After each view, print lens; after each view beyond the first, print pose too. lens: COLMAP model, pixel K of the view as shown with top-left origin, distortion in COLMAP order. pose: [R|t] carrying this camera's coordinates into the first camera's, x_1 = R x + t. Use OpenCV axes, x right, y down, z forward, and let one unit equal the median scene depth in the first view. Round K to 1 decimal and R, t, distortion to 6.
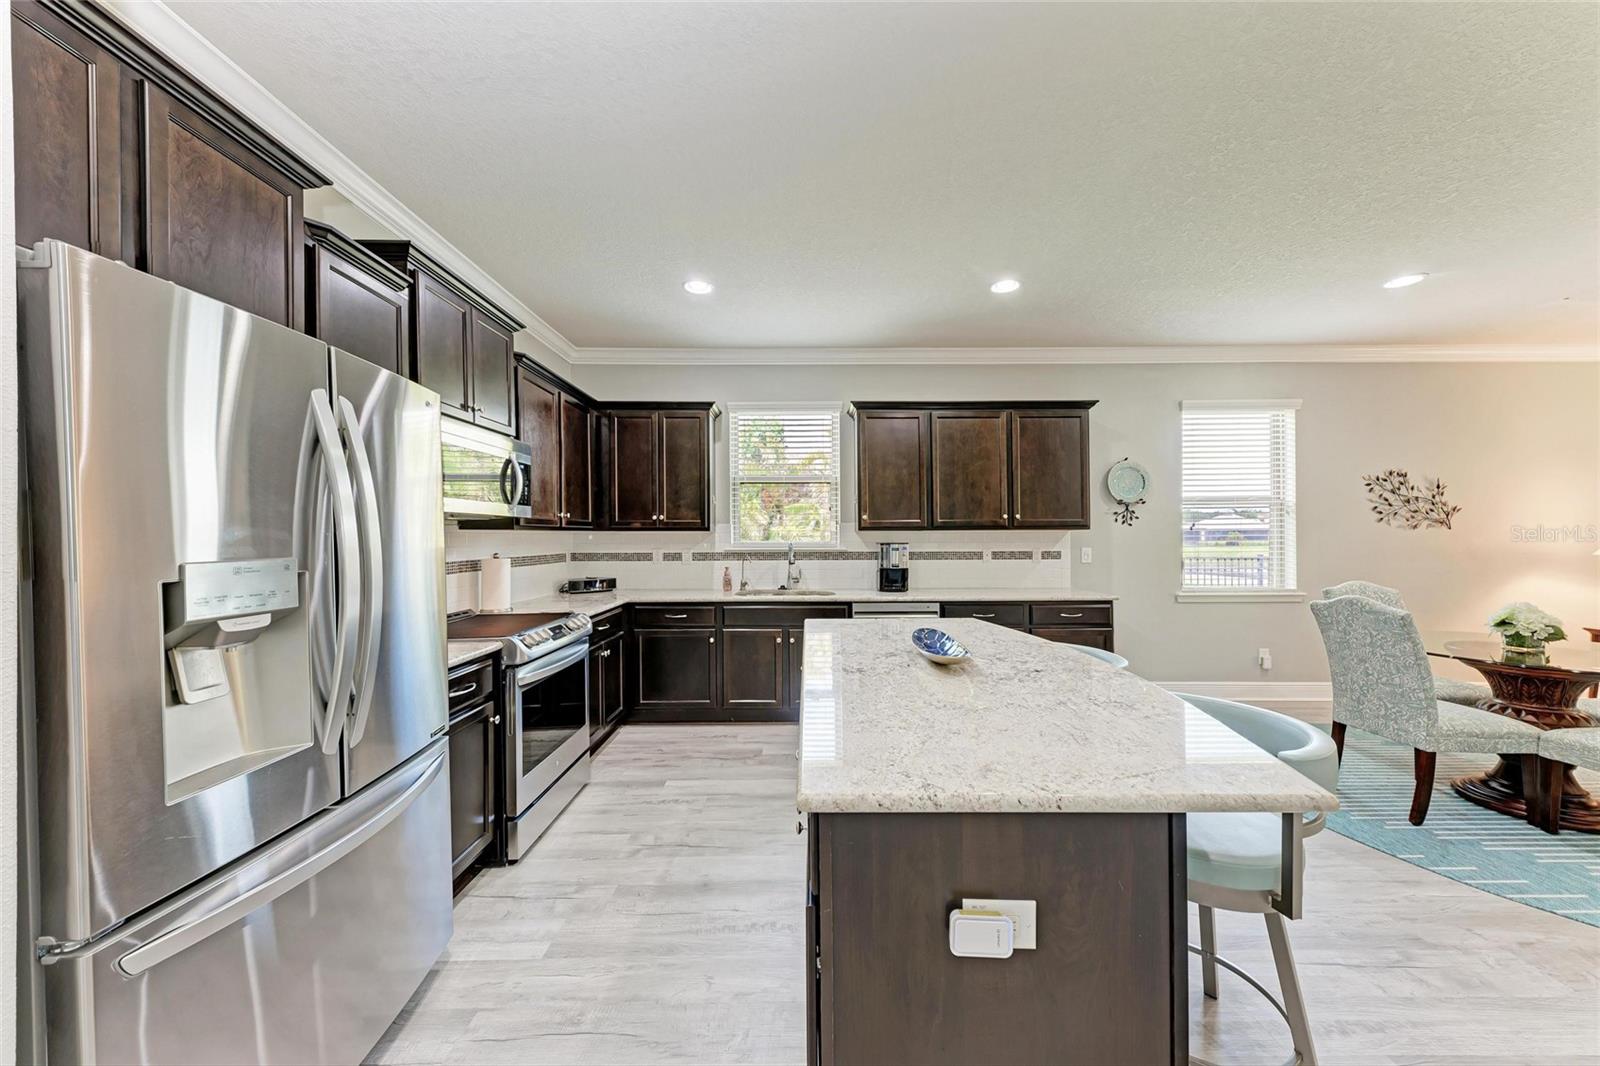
lens RADIAL K [[547.9, 0, 805.6], [0, 547.9, 539.3], [0, 0, 1]] dist [0.013734, -0.002876]
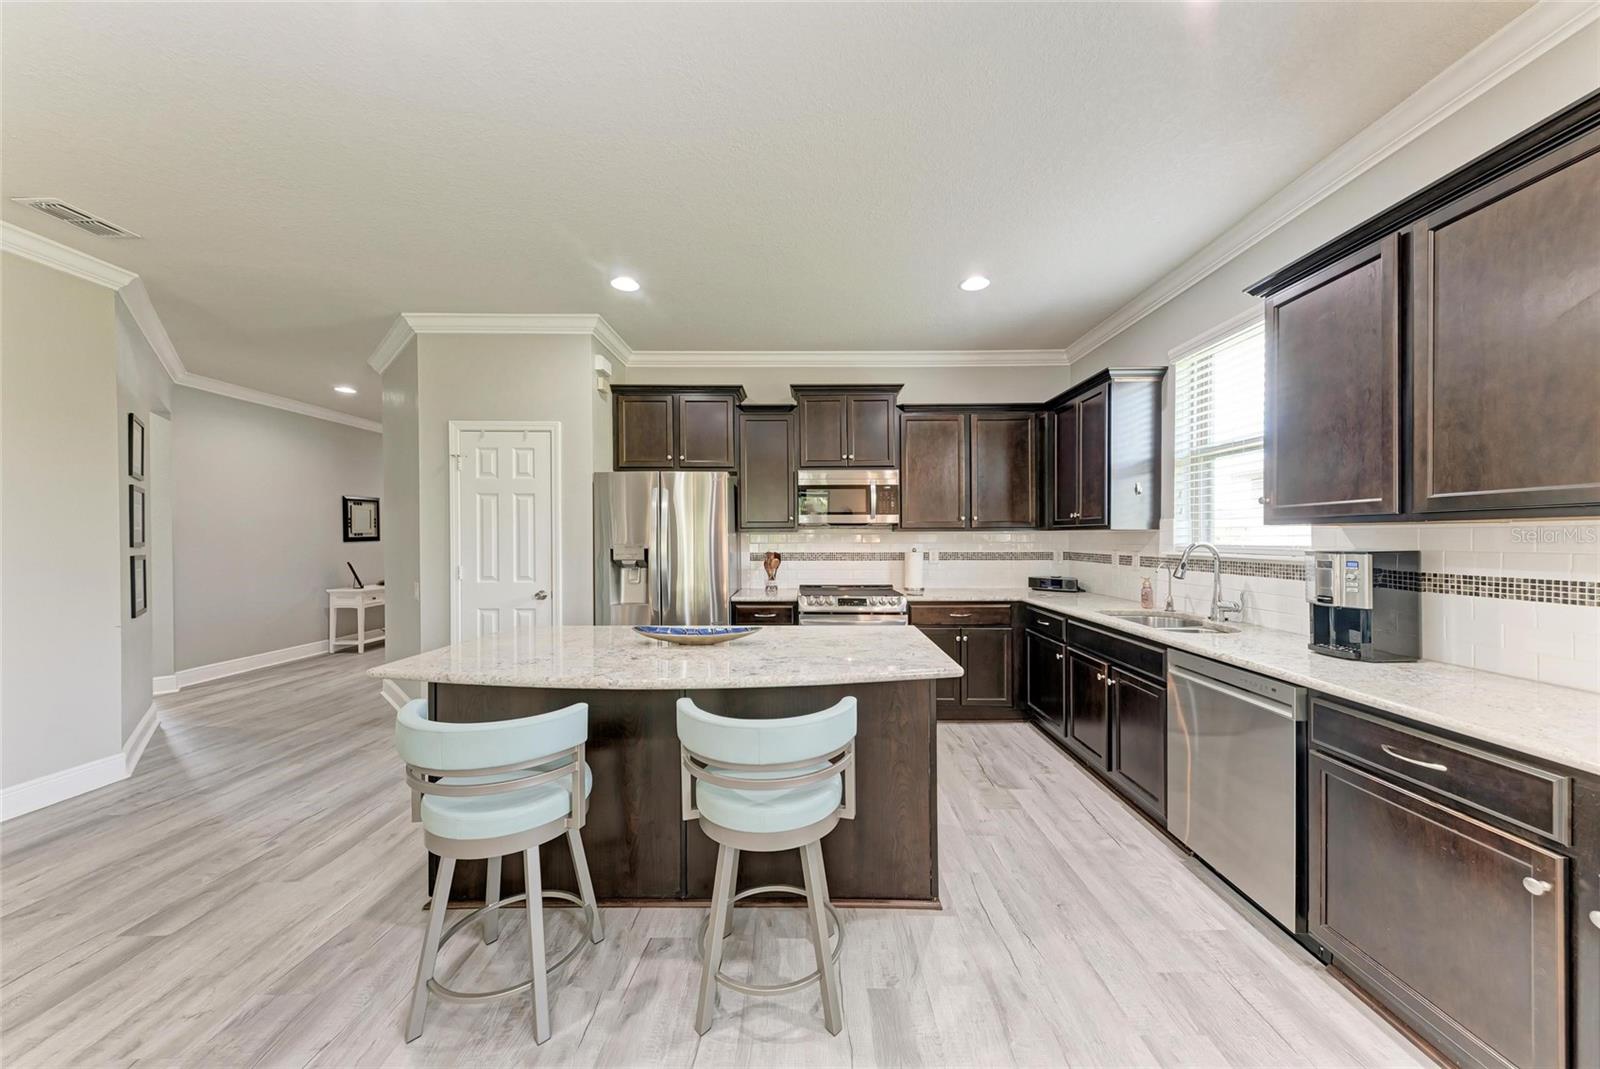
lens RADIAL K [[547.9, 0, 811.6], [0, 547.9, 540.8], [0, 0, 1]] dist [0.013734, -0.002876]
pose [[-0.004380, 0.009861, -0.999942, 0.624228], [-0.003876, 0.999944, 0.009878, -0.004408], [0.999983, 0.003919, -0.004341, 0.552527]]
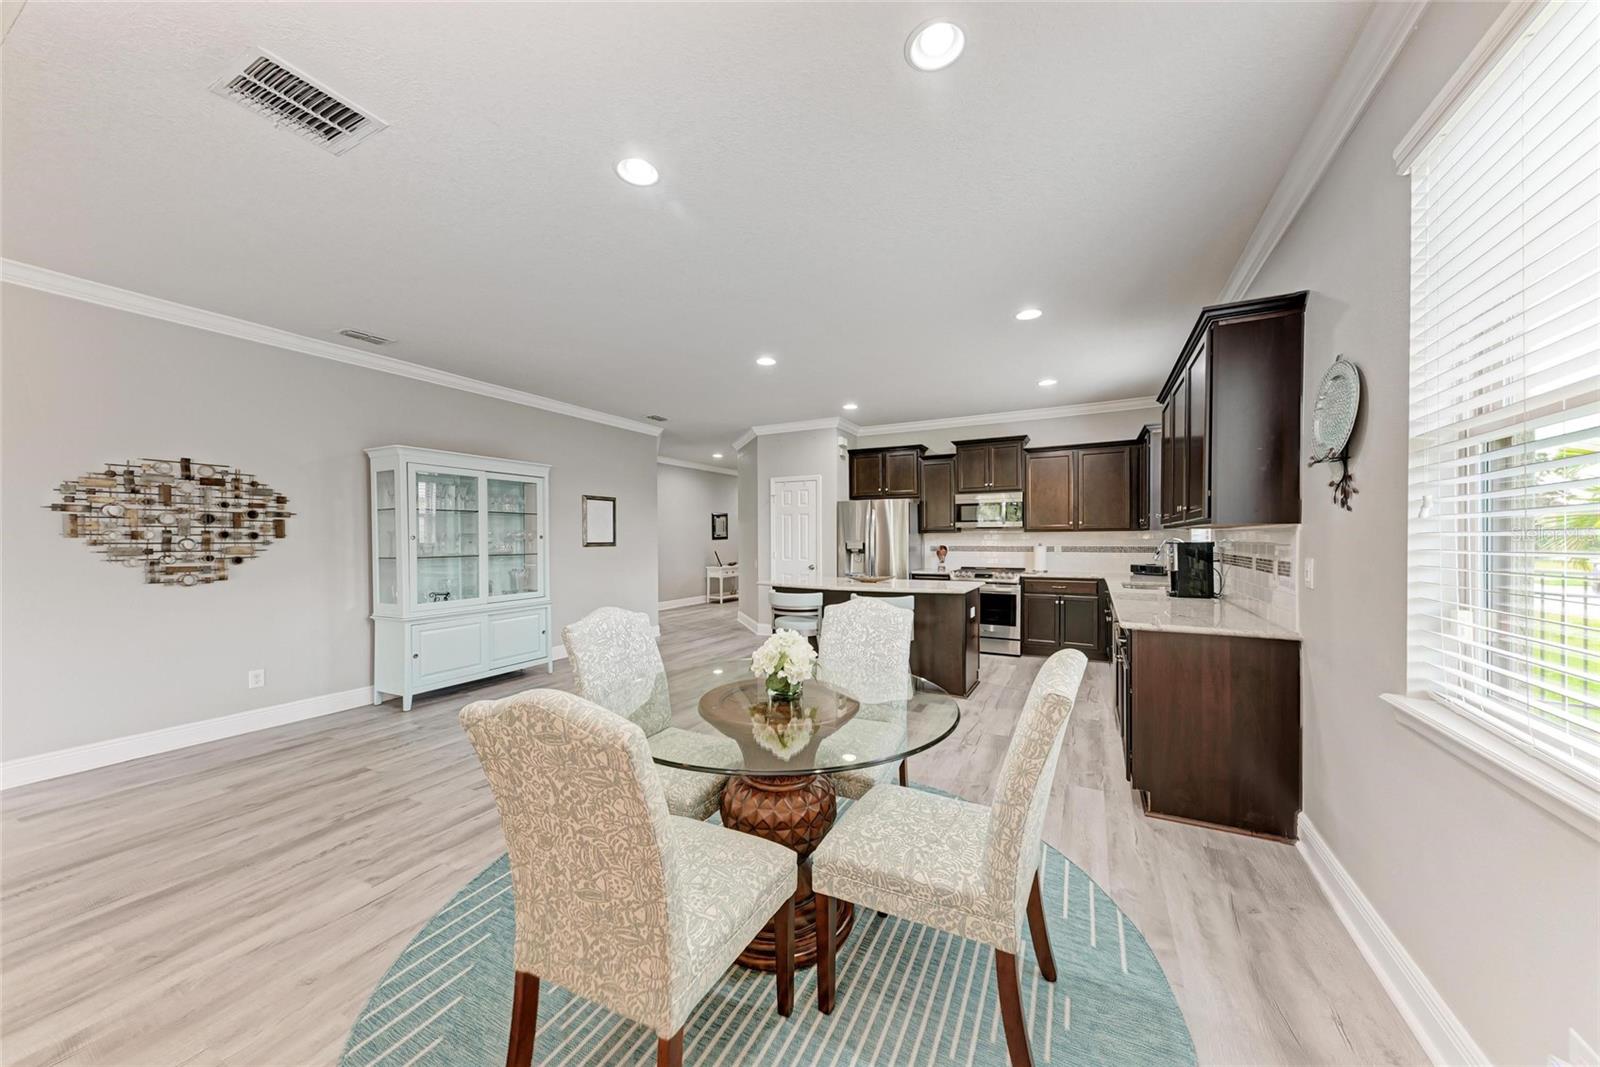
lens RADIAL K [[547.9, 0, 805.6], [0, 547.9, 542.7], [0, 0, 1]] dist [0.013734, -0.002876]
pose [[-0.465529, 0.013833, -0.884924, 1.233322], [0.000915, 0.999885, 0.015148, -0.006584], [0.885032, 0.006243, -0.465489, 0.875443]]
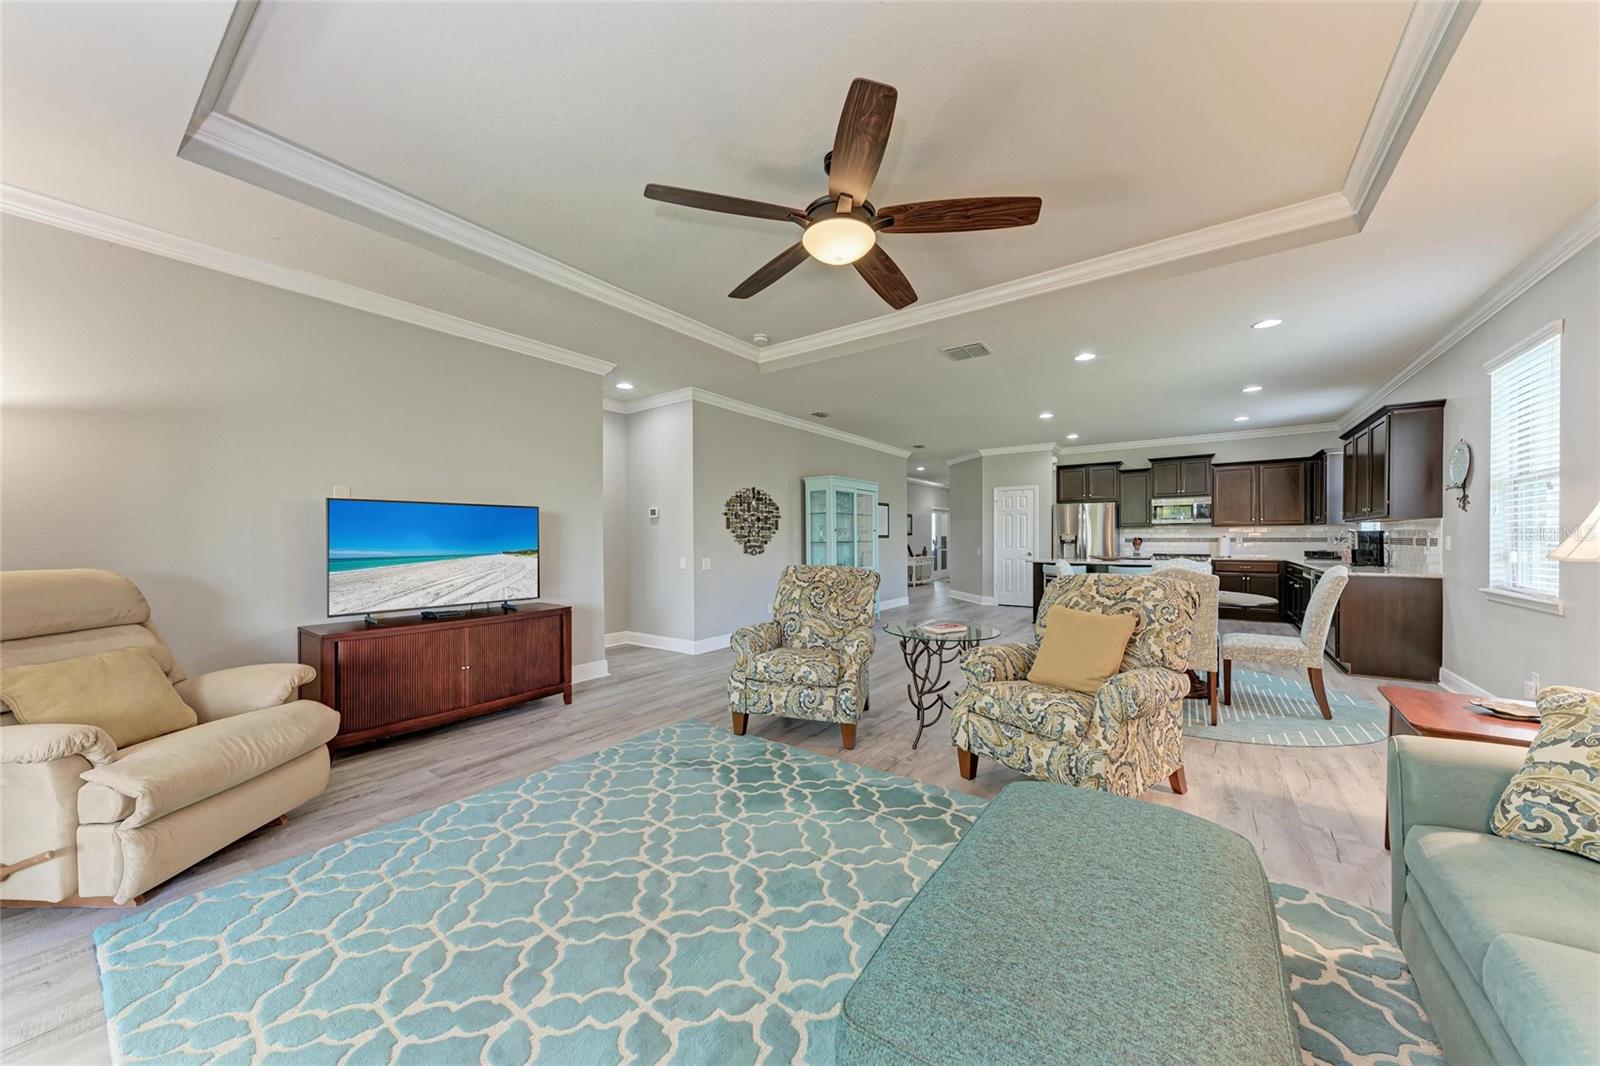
lens RADIAL K [[547.9, 0, 804.8], [0, 547.9, 543.1], [0, 0, 1]] dist [0.013734, -0.002876]
pose [[-0.587646, 0.013507, -0.809006, 2.111573], [0.002001, 0.999882, 0.015240, 0.012940], [0.809116, 0.007337, -0.587603, 0.687729]]
